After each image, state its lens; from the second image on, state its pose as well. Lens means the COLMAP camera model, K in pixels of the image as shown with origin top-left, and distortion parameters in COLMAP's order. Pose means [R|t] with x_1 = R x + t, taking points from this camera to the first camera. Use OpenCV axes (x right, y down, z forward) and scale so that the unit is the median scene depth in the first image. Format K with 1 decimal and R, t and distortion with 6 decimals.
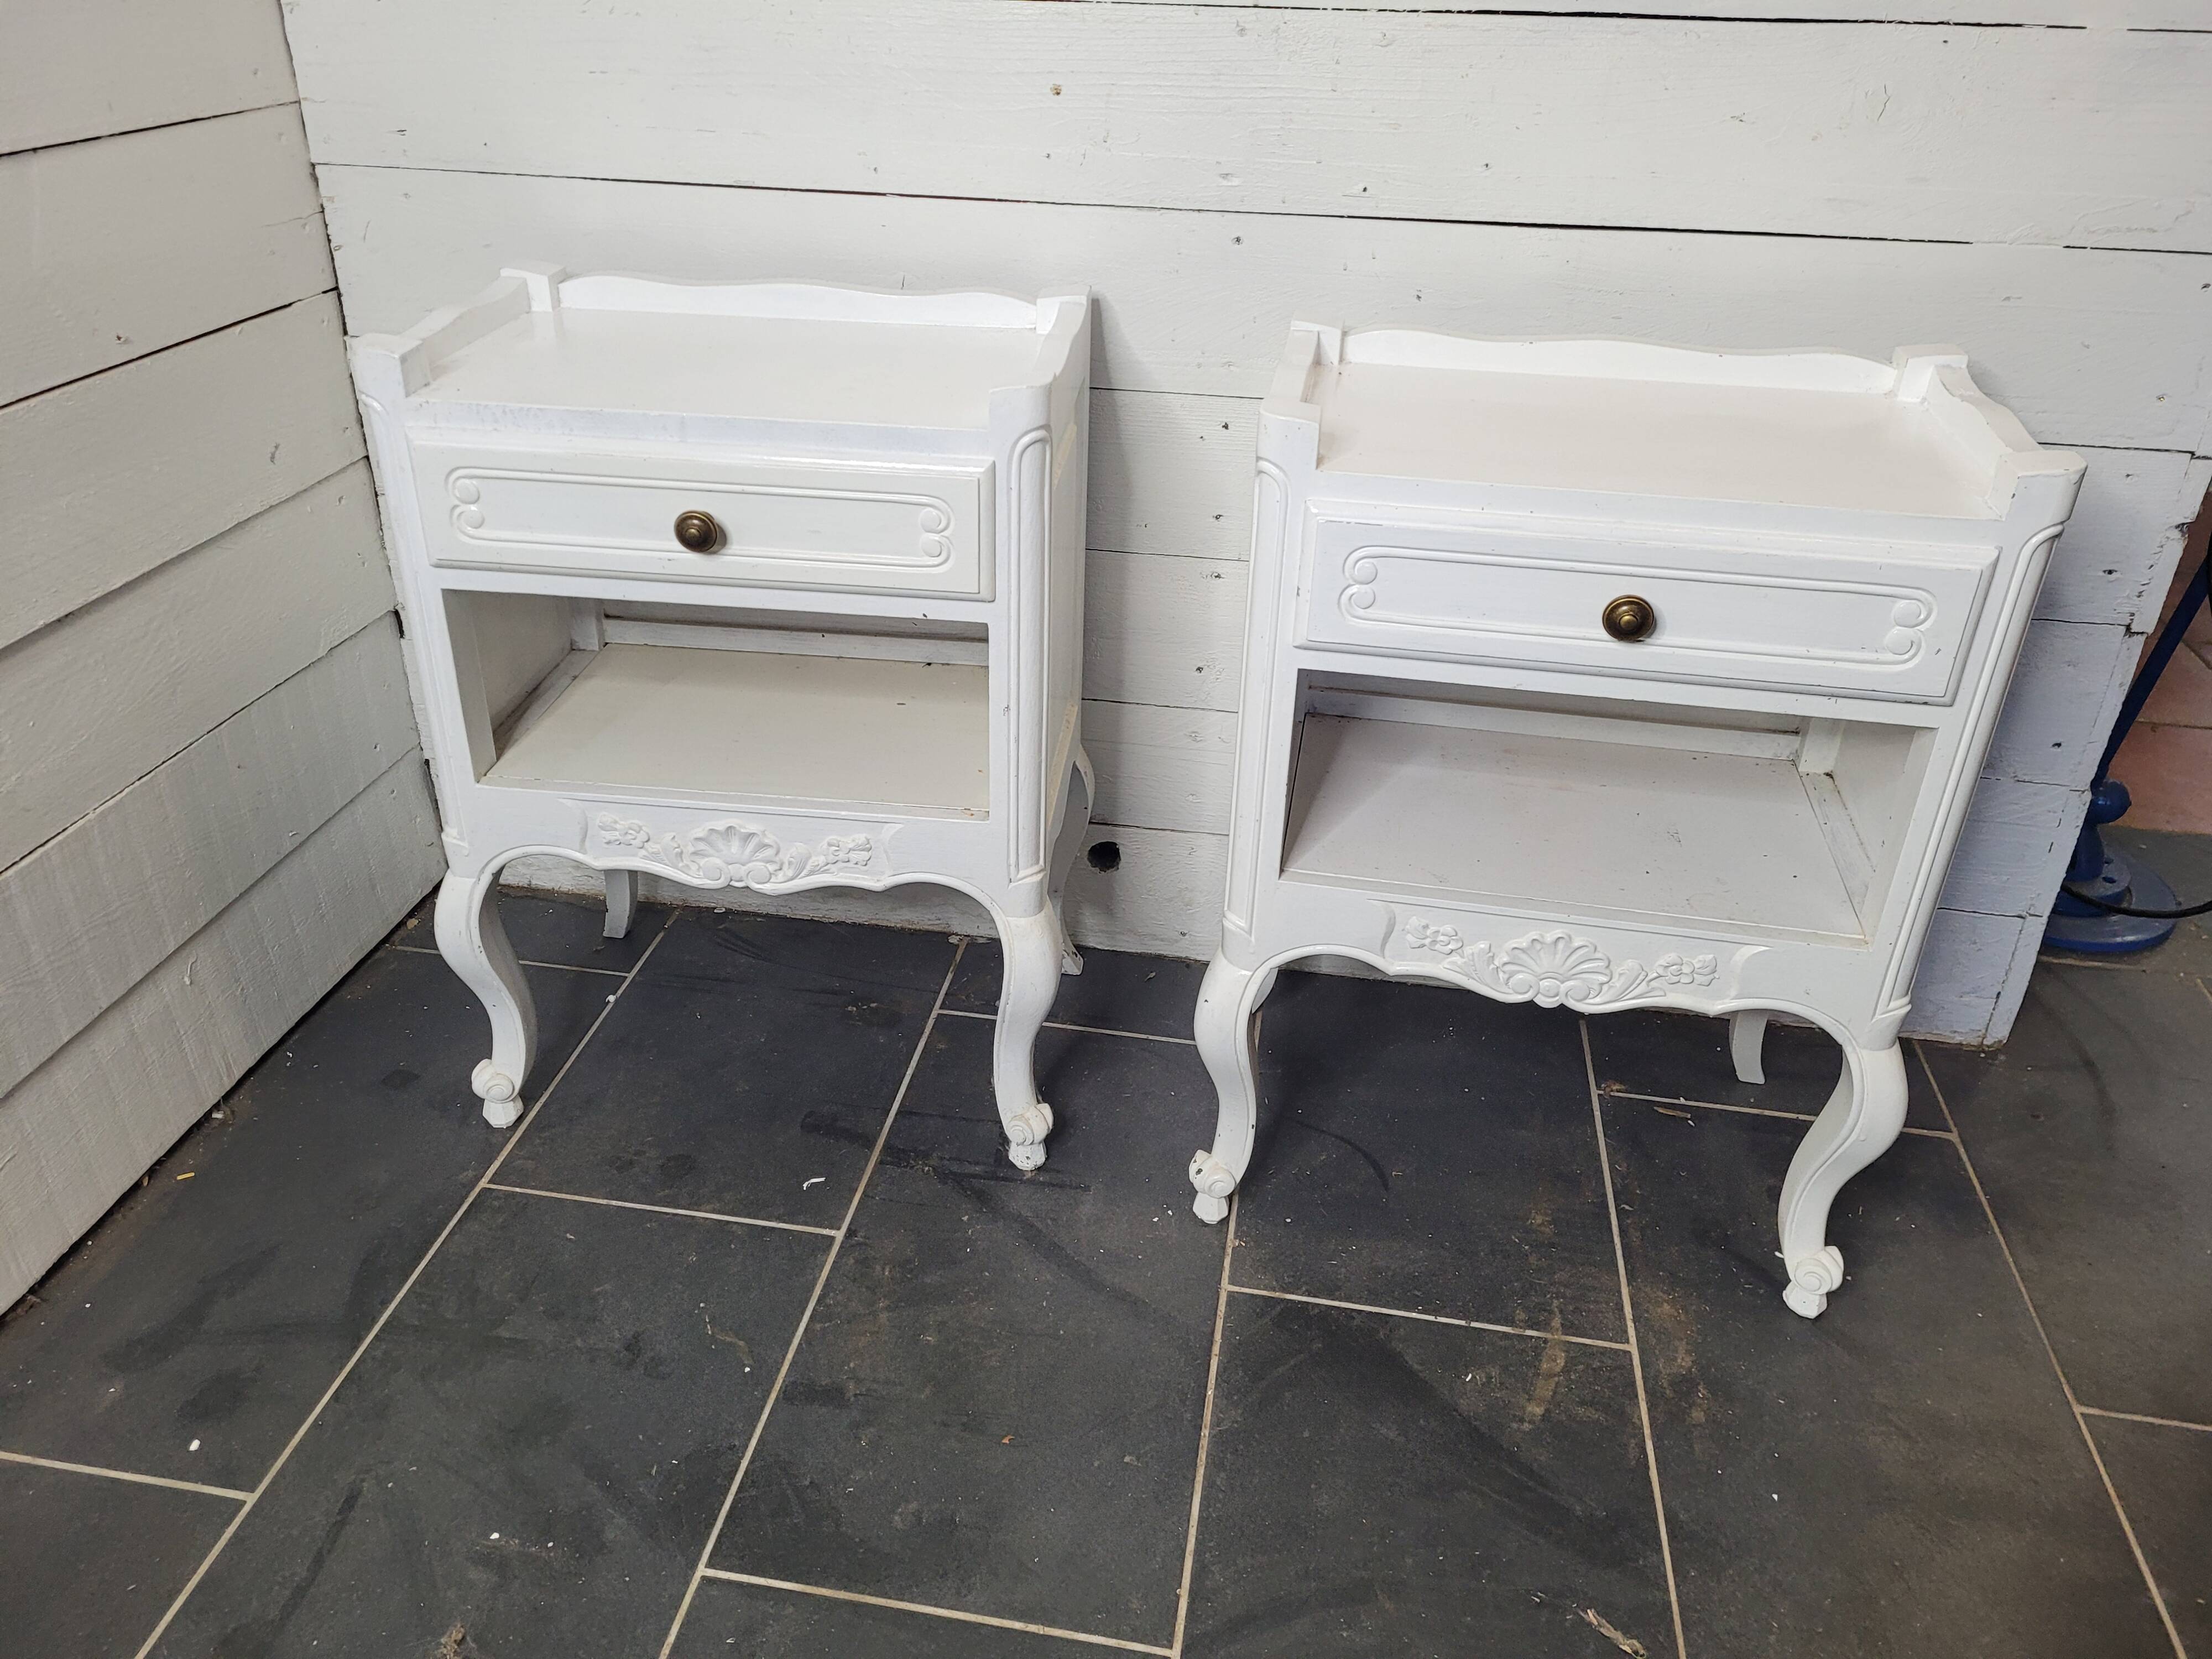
lens RADIAL K [[1664.4, 0, 1076.4], [0, 1664.4, 805.2], [0, 0, 1]] dist [0.062834, -0.056514]
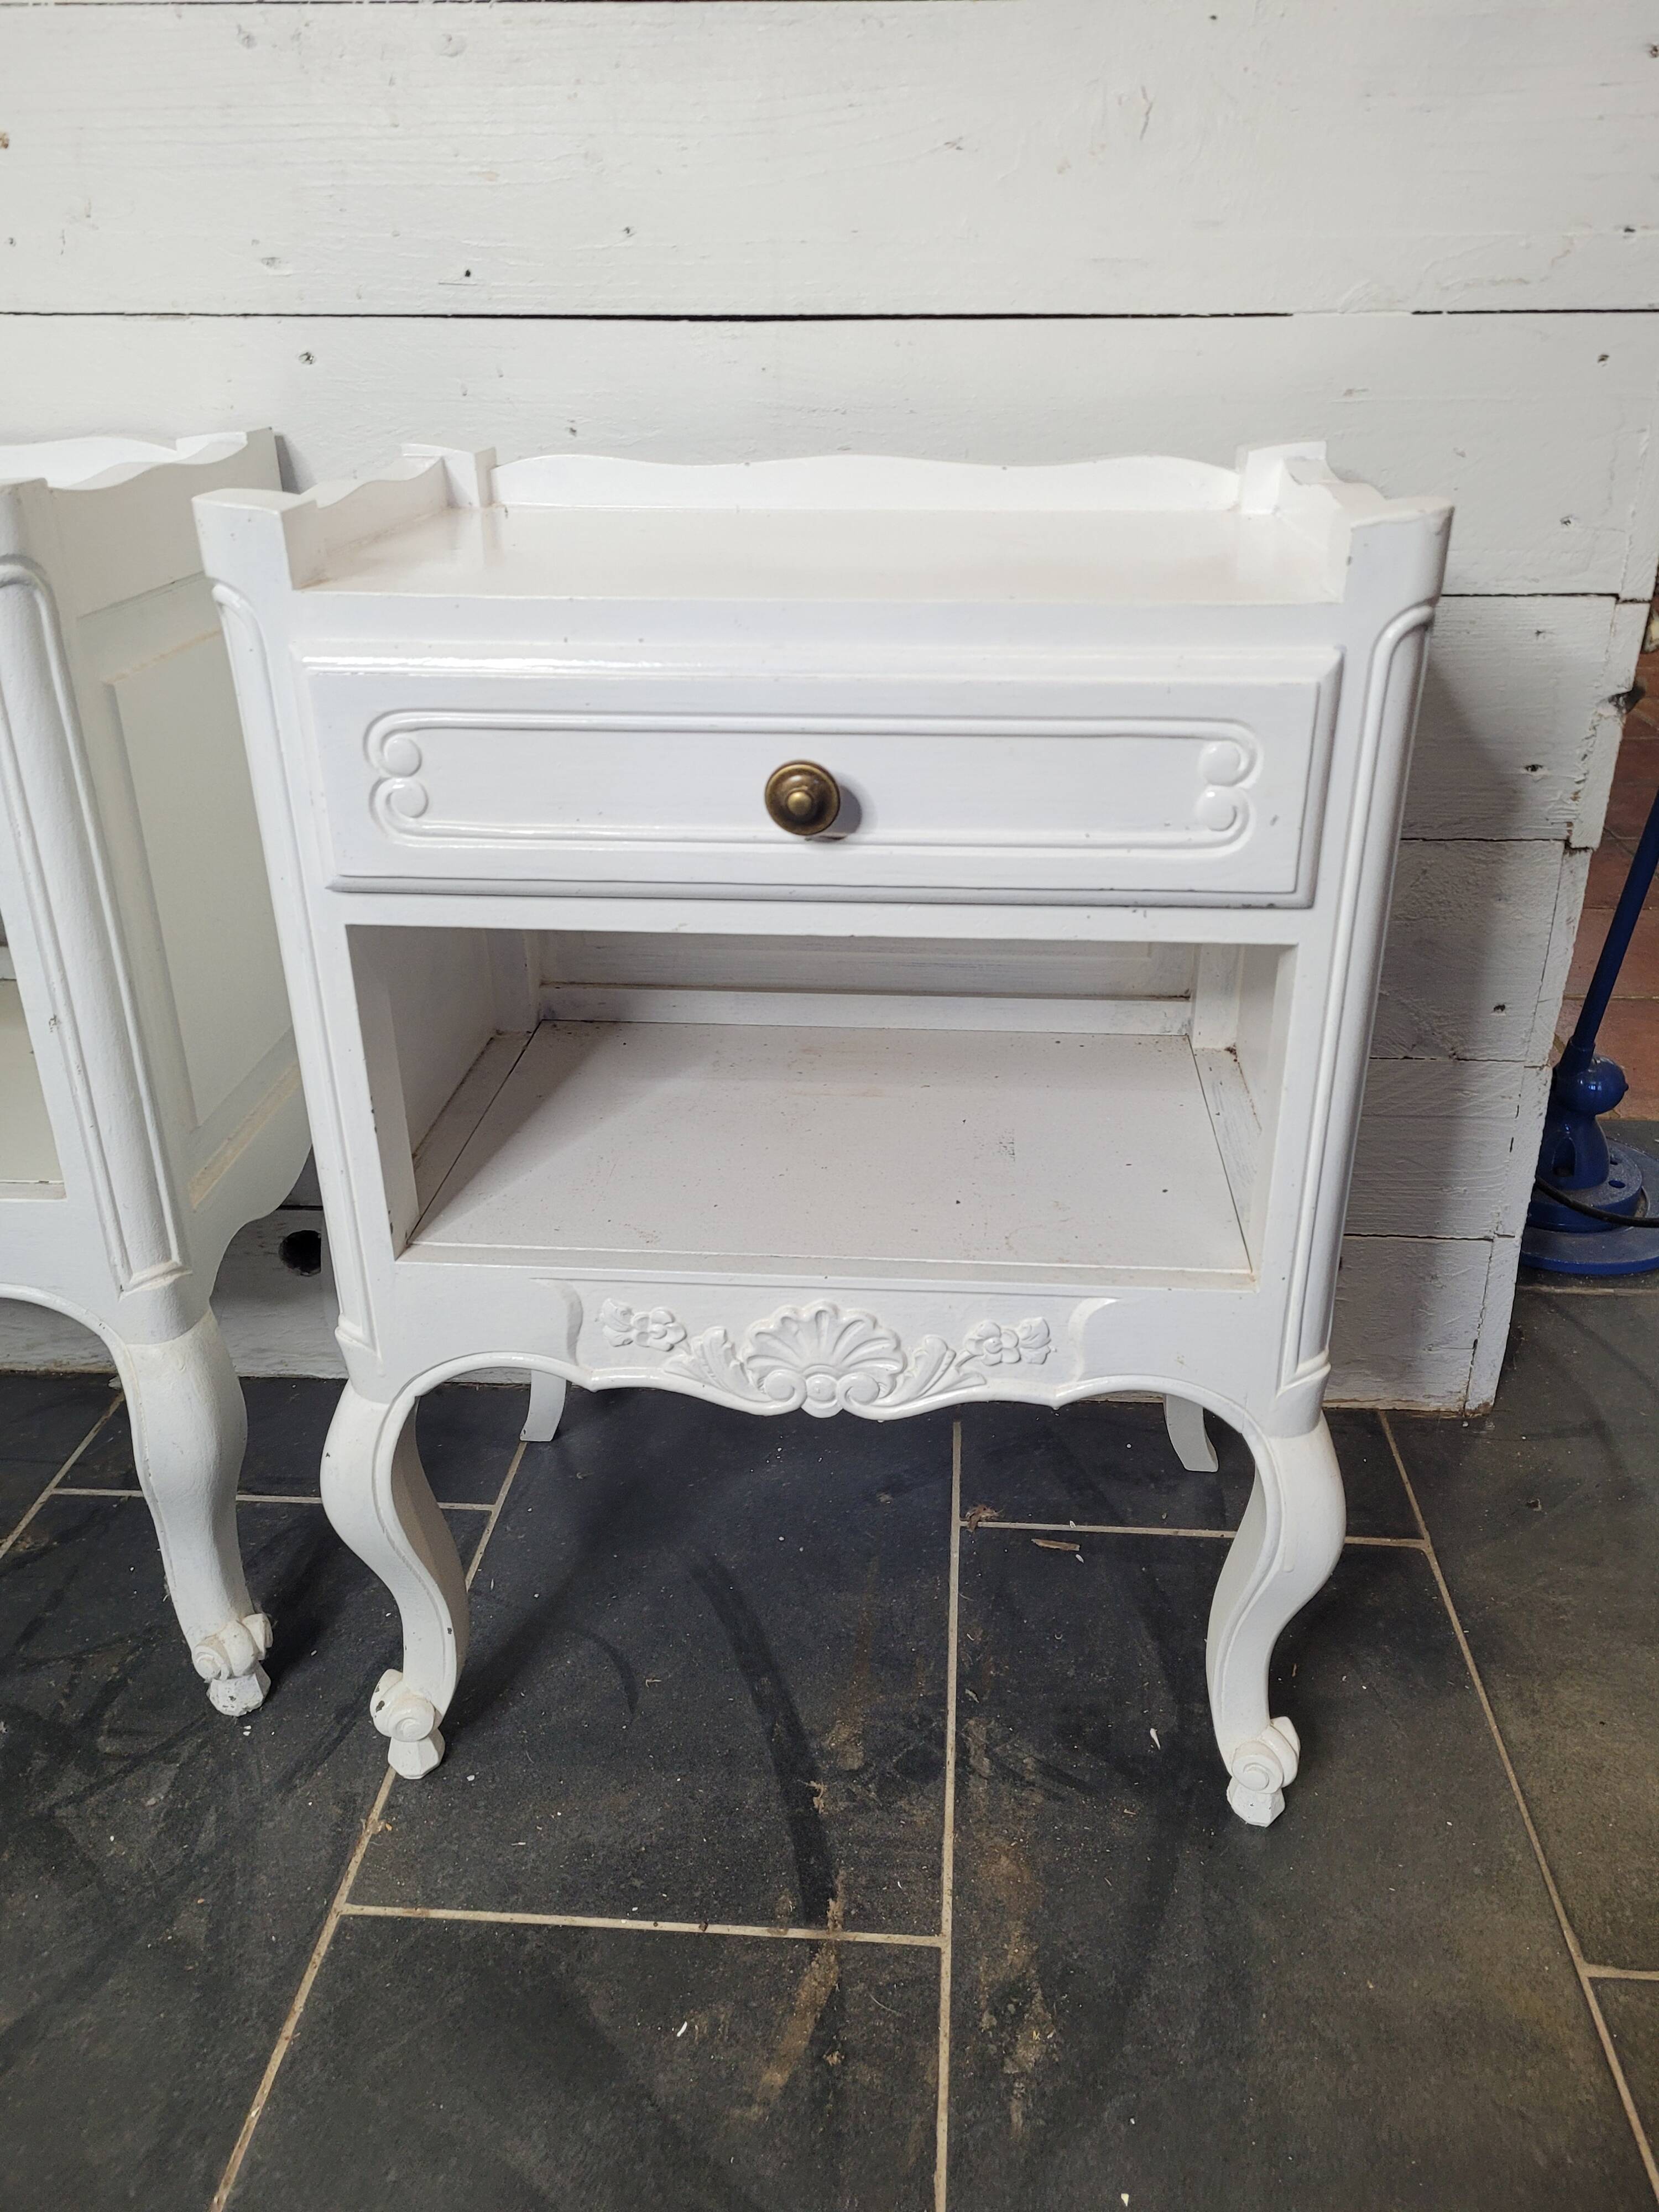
lens RADIAL K [[1664.4, 0, 864.7], [0, 1664.4, 1076.5], [0, 0, 1]] dist [0.062834, -0.056514]
pose [[0.993926, -0.067123, 0.087205, 0.257451], [0.072651, 0.995438, -0.061851, 0.022791], [-0.082655, 0.067811, 0.994268, 0.313377]]
